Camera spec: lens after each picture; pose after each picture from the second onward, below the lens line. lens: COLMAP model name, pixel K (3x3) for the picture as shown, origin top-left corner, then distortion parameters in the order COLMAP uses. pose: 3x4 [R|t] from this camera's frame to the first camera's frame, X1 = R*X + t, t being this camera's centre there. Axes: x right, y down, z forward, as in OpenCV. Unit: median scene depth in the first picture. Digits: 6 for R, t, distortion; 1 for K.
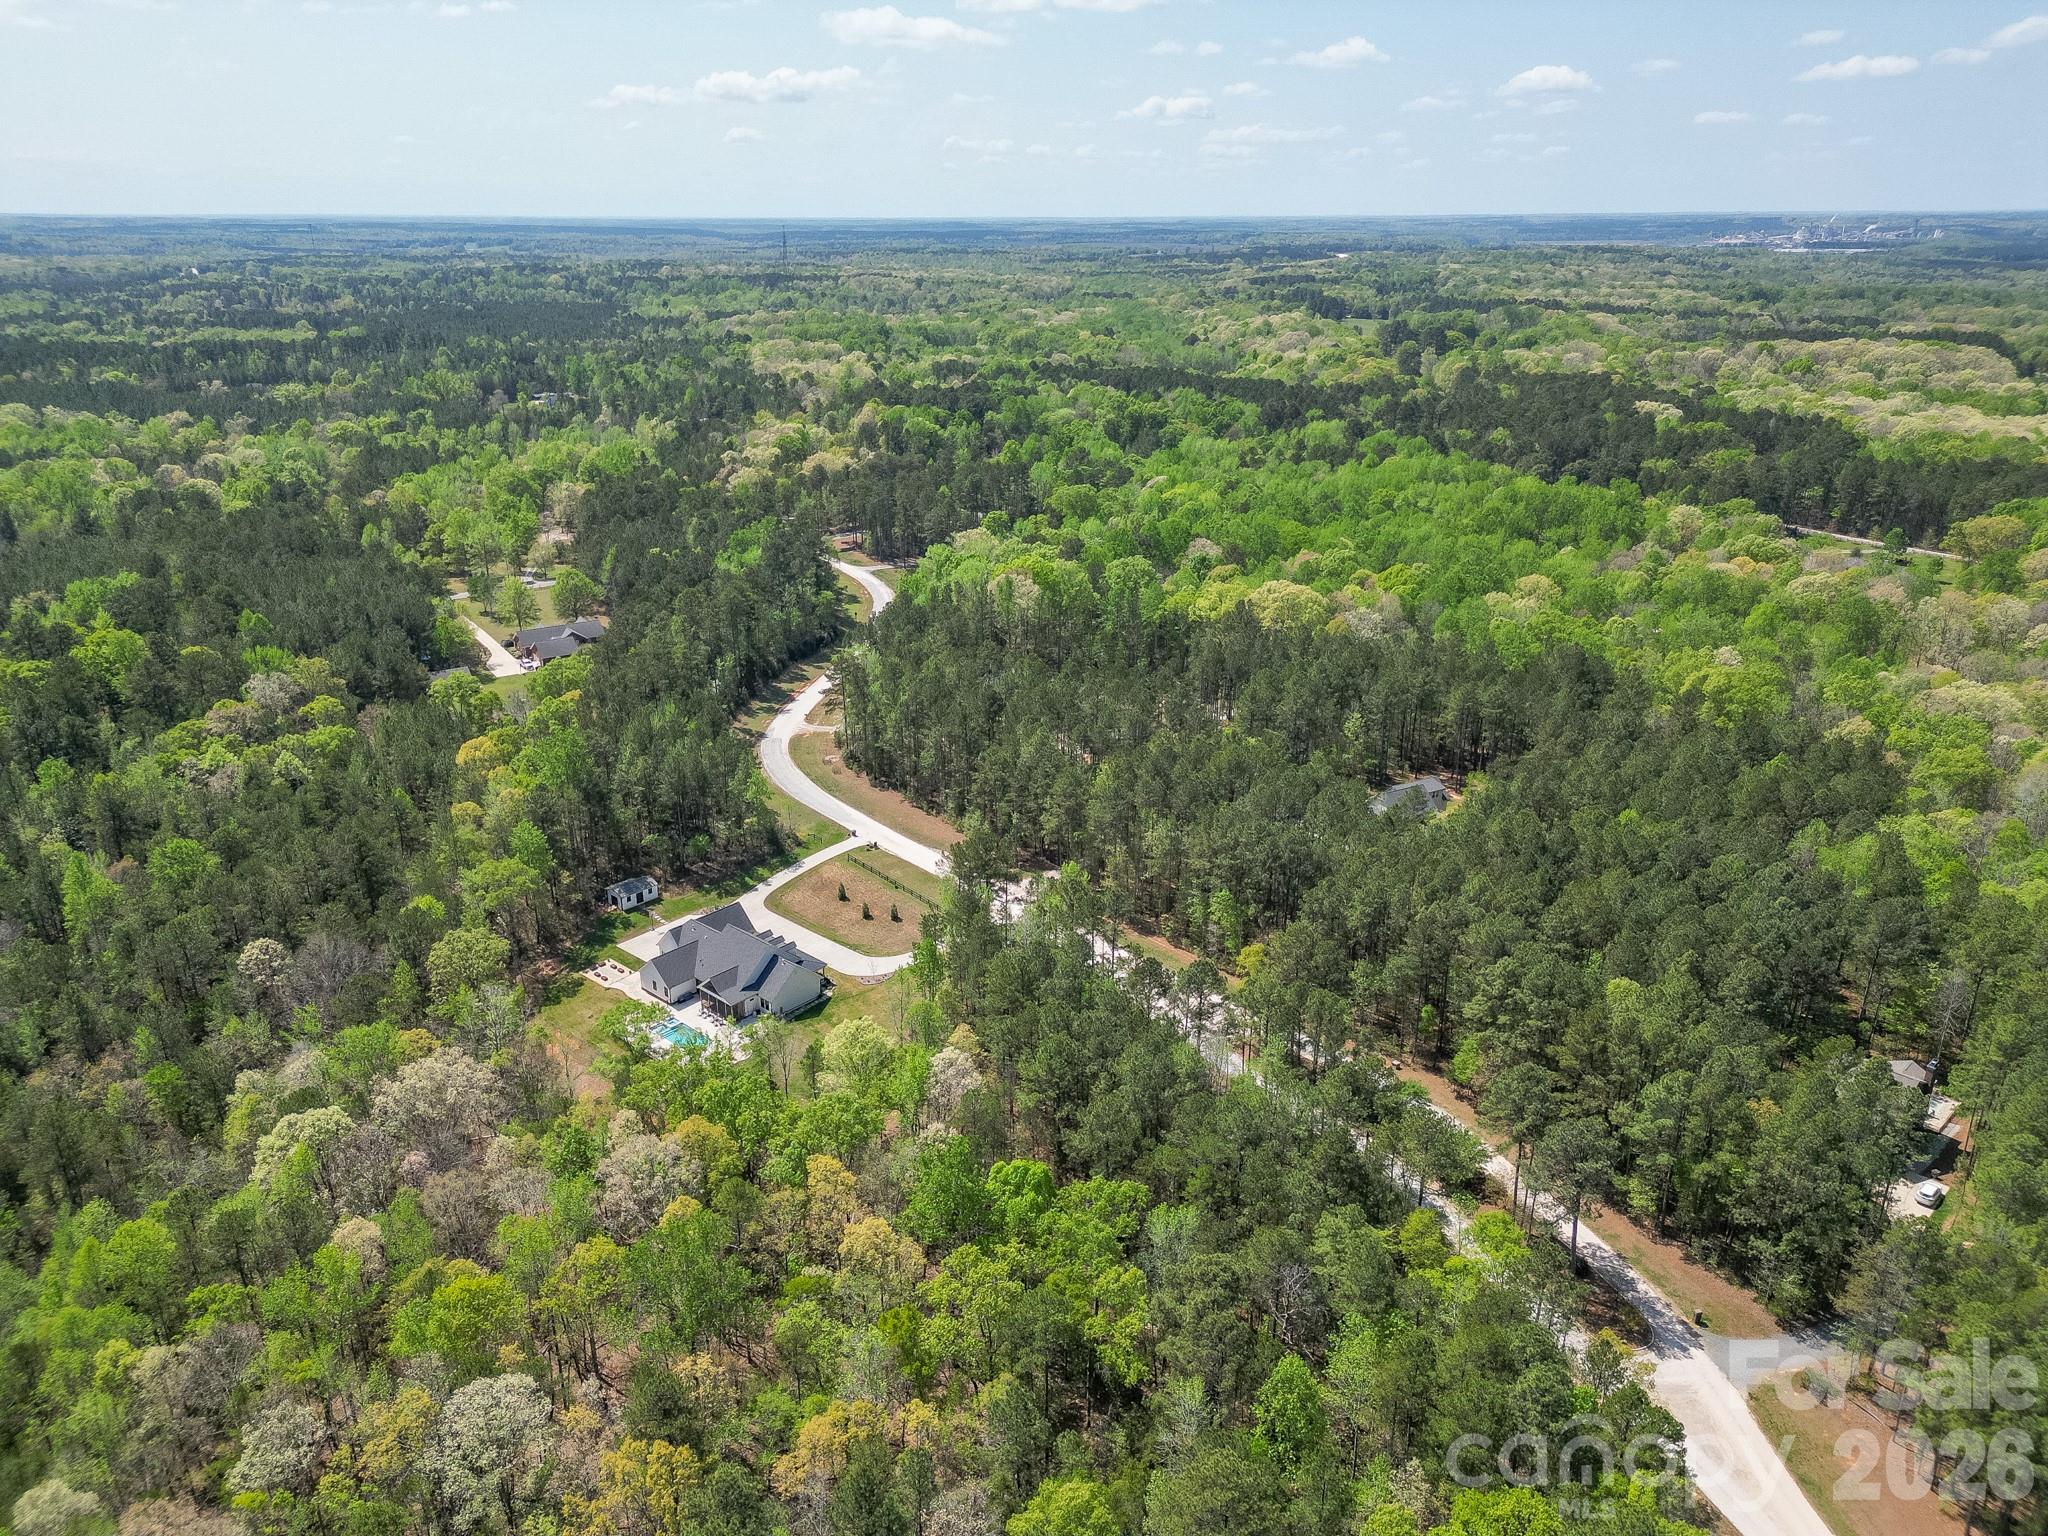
lens RADIAL K [[1430.1, 0, 1021.1], [0, 1430.1, 787.9], [0, 0, 1]] dist [0.061774, -0.044663]
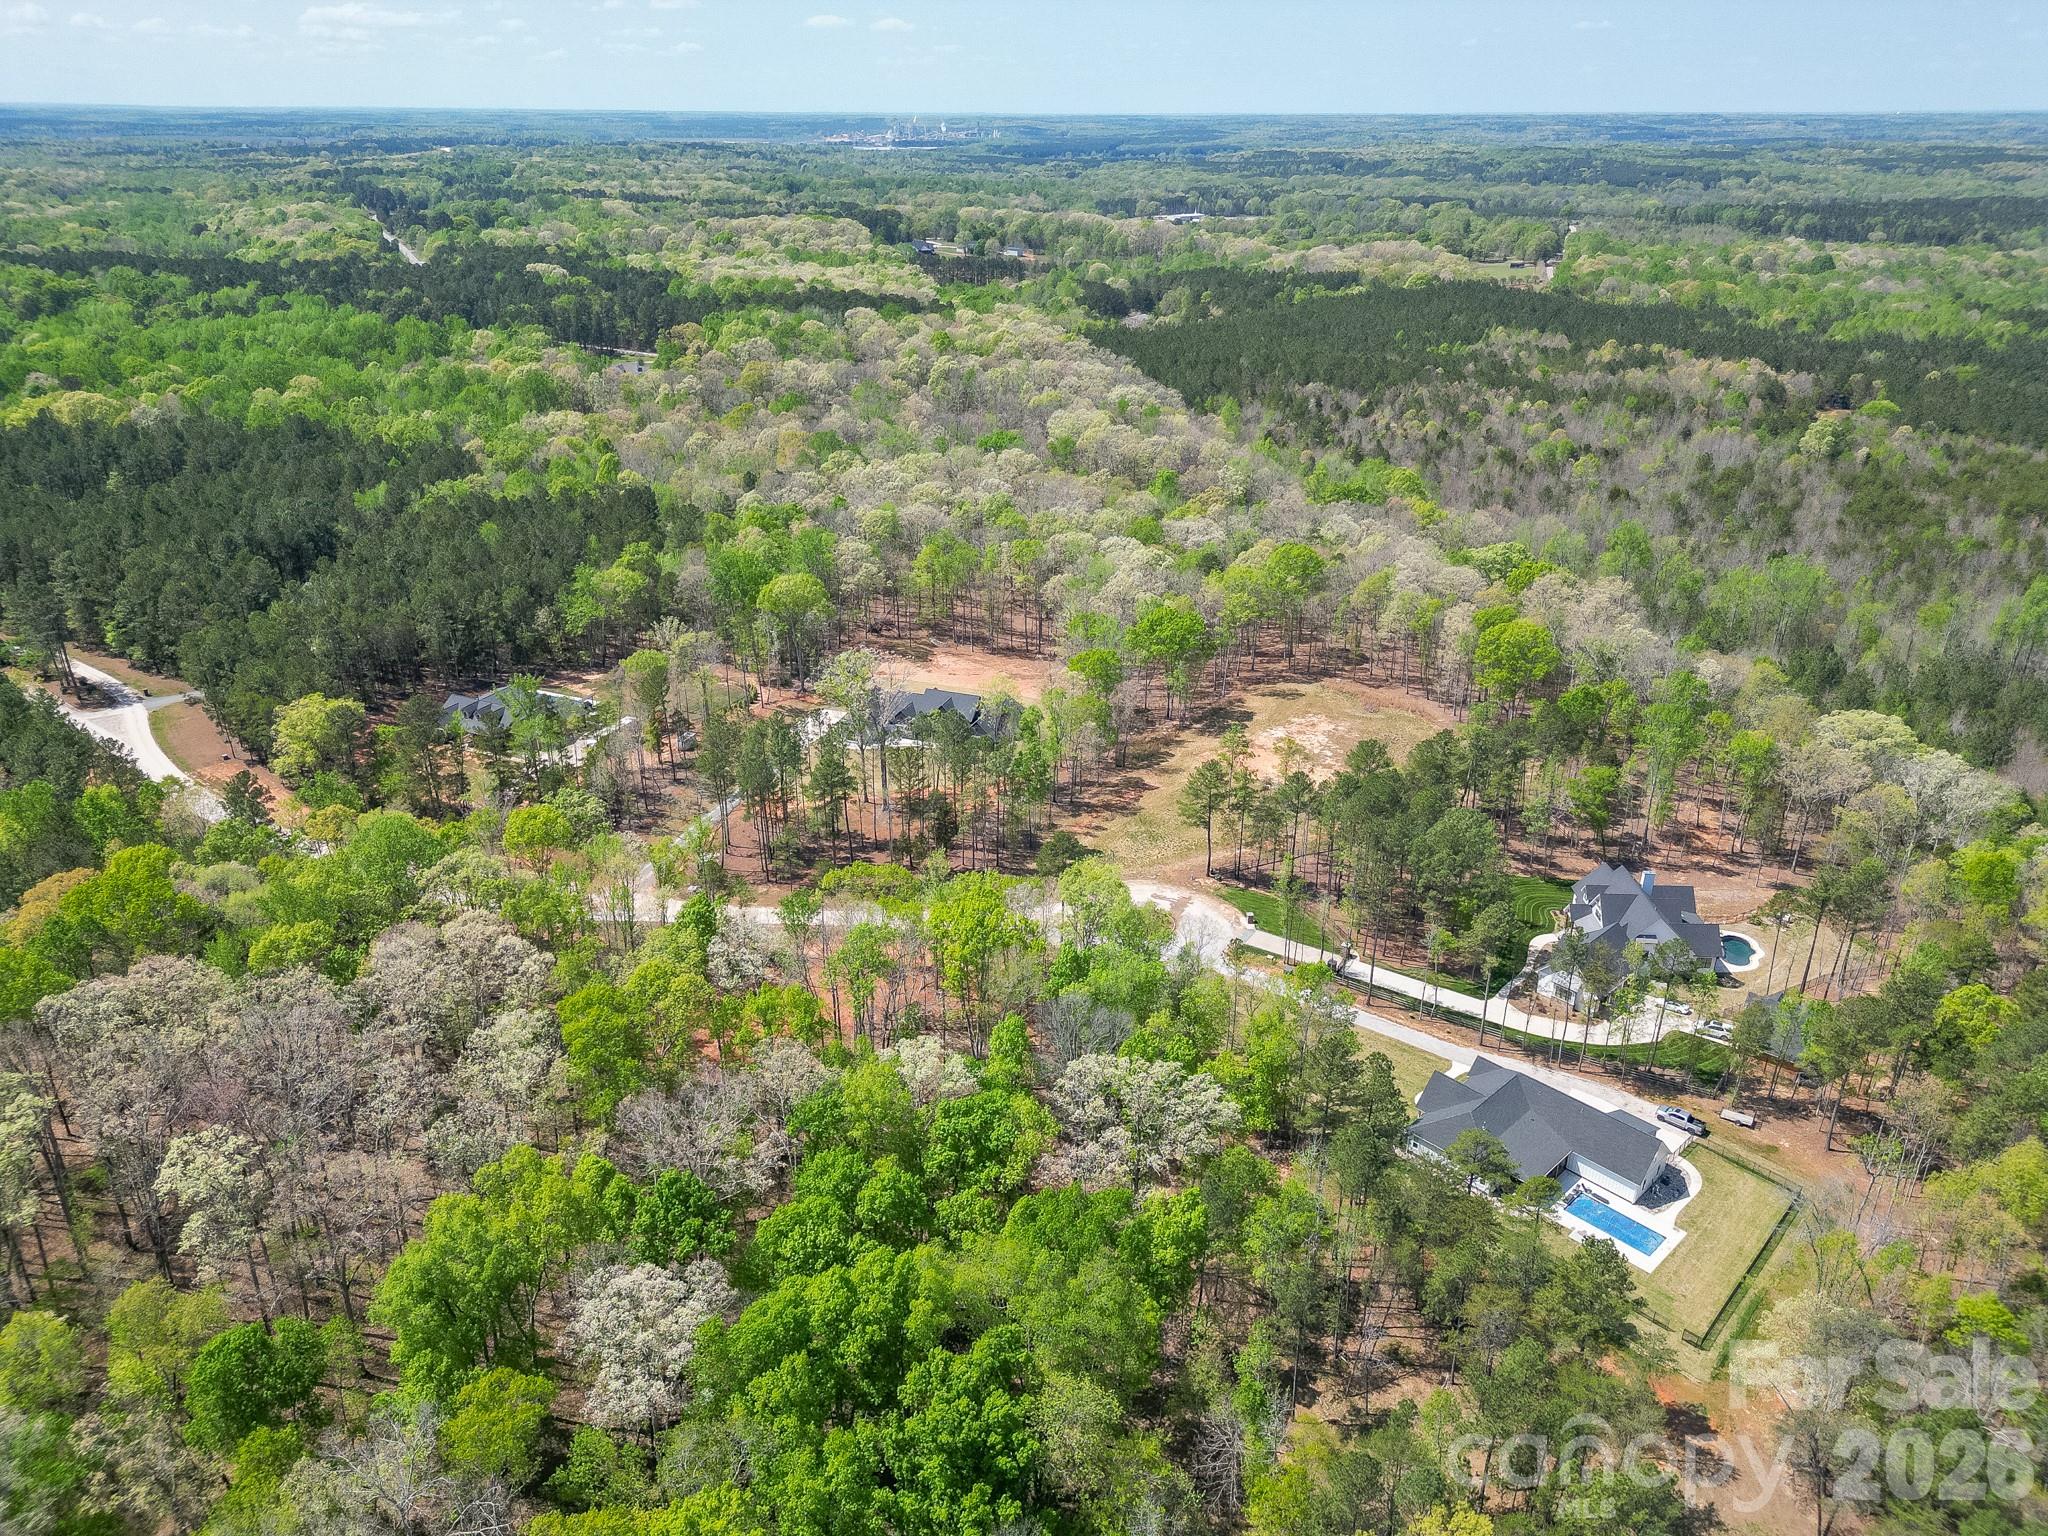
lens RADIAL K [[1430.1, 0, 1022.2], [0, 1430.1, 766.5], [0, 0, 1]] dist [0.061774, -0.044663]
pose [[0.865692, -0.204827, 0.456753, 0.067335], [0.182748, 0.978792, 0.092566, 0.058741], [-0.466027, 0.003337, 0.884764, -0.146297]]
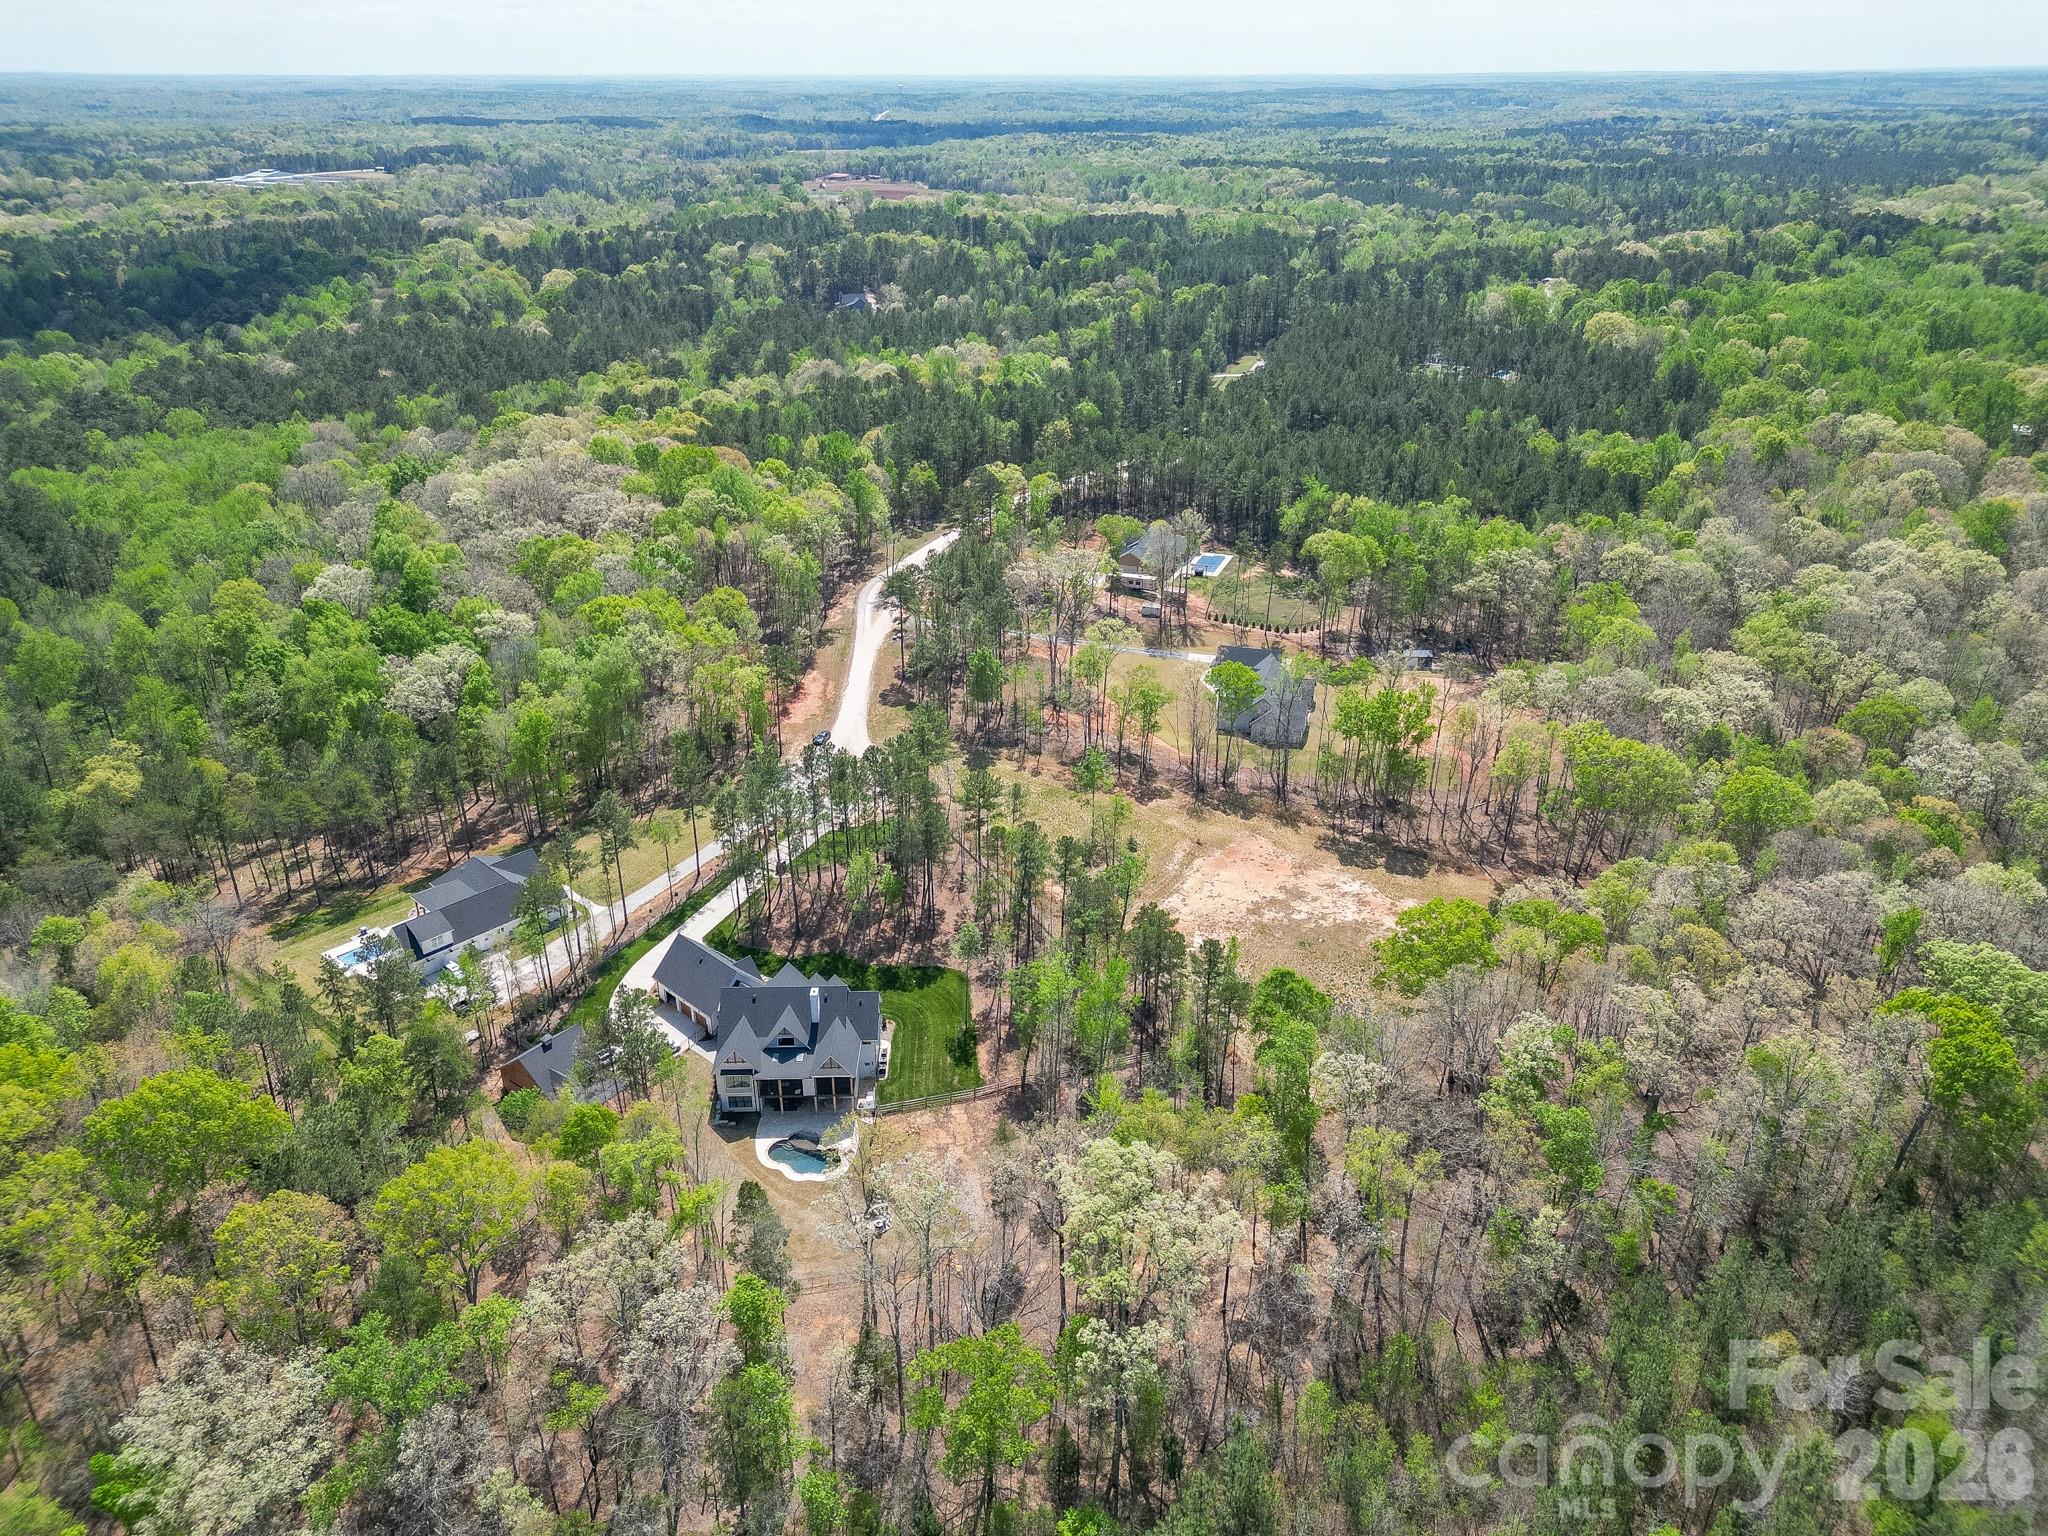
lens RADIAL K [[1430.1, 0, 1031.7], [0, 1430.1, 774.8], [0, 0, 1]] dist [0.061774, -0.044663]
pose [[0.546571, 0.368717, -0.751870, 0.318012], [-0.310834, 0.923034, 0.226695, 0.041572], [0.777588, 0.109802, 0.619113, -0.103261]]
